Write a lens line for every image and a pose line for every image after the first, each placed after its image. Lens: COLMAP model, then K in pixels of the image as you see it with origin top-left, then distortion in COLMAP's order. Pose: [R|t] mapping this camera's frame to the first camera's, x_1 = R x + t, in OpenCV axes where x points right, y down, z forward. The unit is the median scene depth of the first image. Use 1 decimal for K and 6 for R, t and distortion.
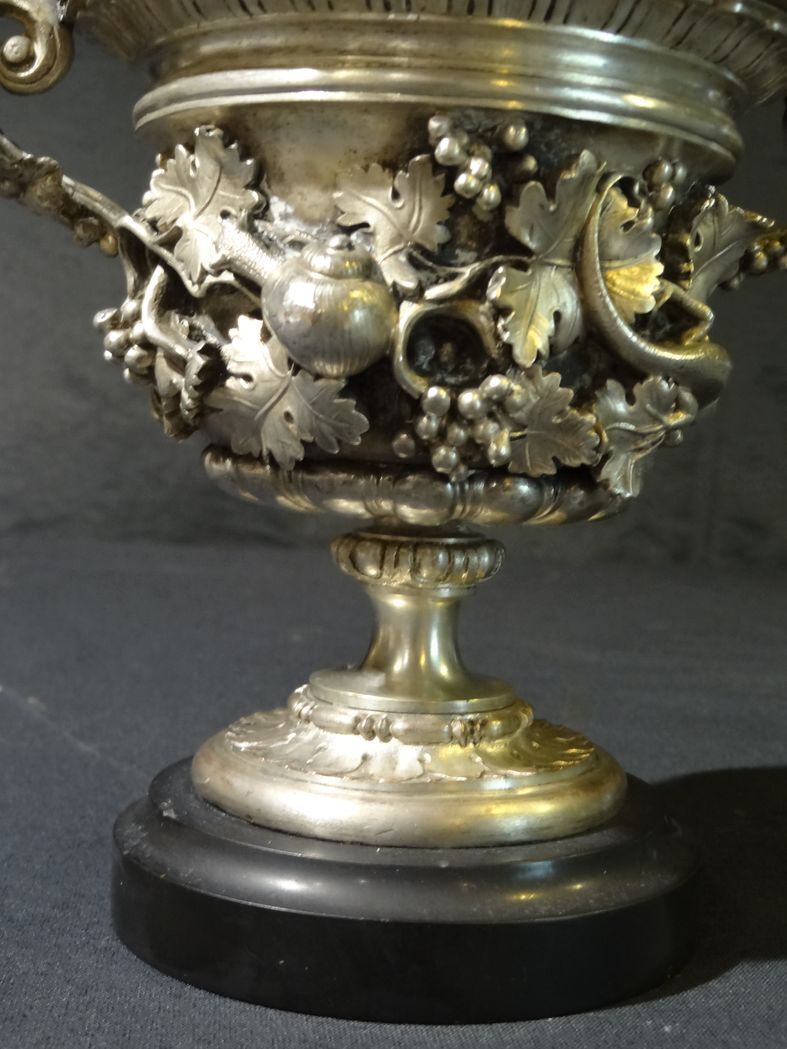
lens RADIAL K [[1639.8, 0, 393.5], [0, 1639.8, 524.5], [0, 0, 1]] dist [-0.054665, -0.068017]
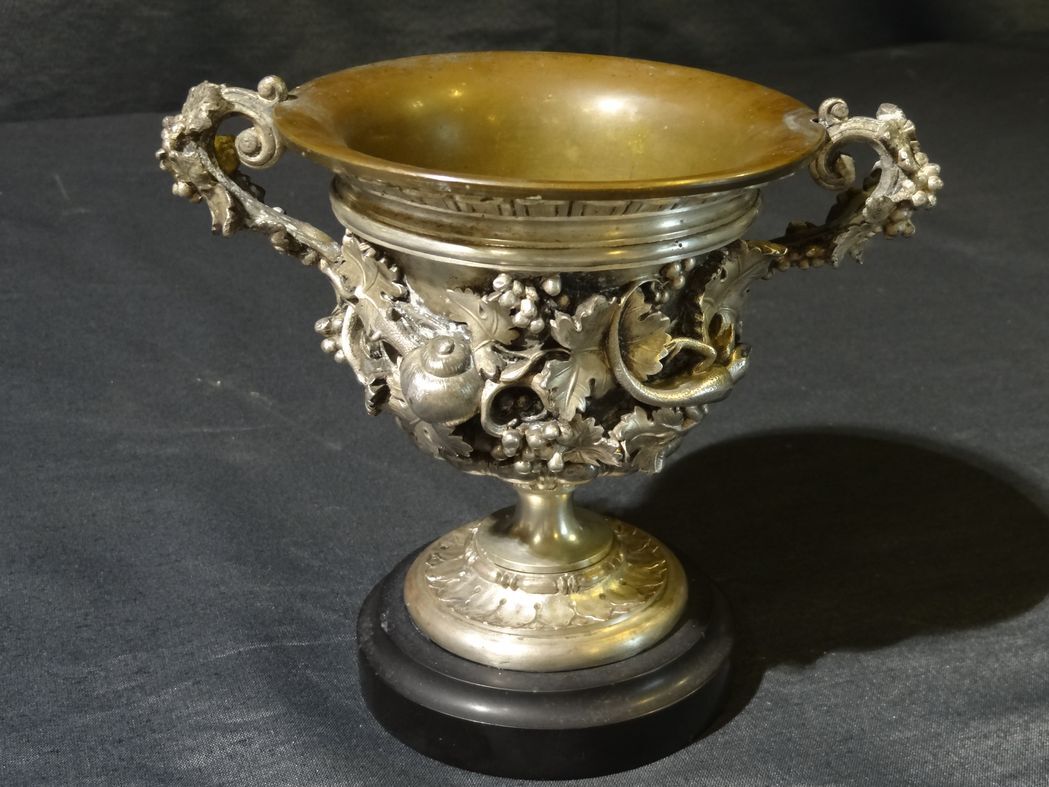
lens RADIAL K [[1626.1, 0, 524.5], [0, 1626.1, 393.5], [0, 0, 1]] dist [0.005735, -0.055334]
pose [[0.981647, 0.030377, -0.188270, 0.319395], [0.033195, 0.944944, 0.325544, -0.604719], [0.187793, -0.325819, 0.926593, -0.406302]]
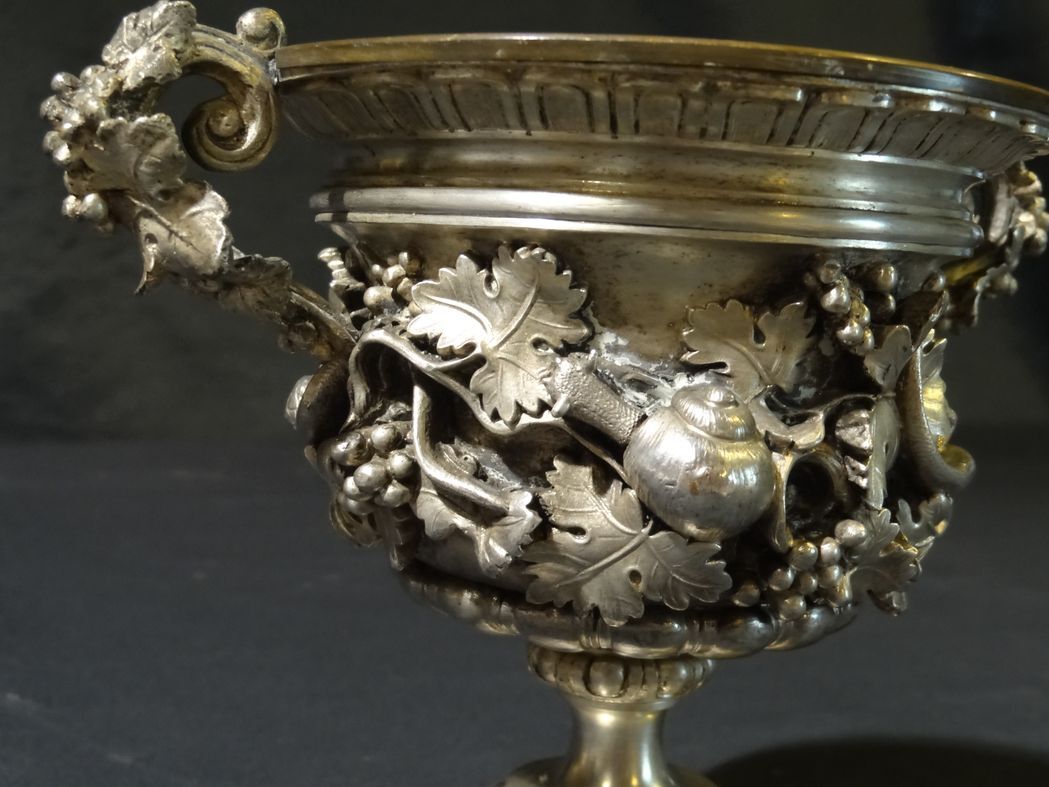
lens RADIAL K [[1639.8, 0, 524.5], [0, 1639.8, 393.5], [0, 0, 1]] dist [-0.054665, -0.068017]
pose [[0.907869, -0.049034, 0.416377, -0.491720], [0.027992, 0.998010, 0.056494, -0.219429], [-0.418319, -0.039634, 0.907435, 0.212842]]
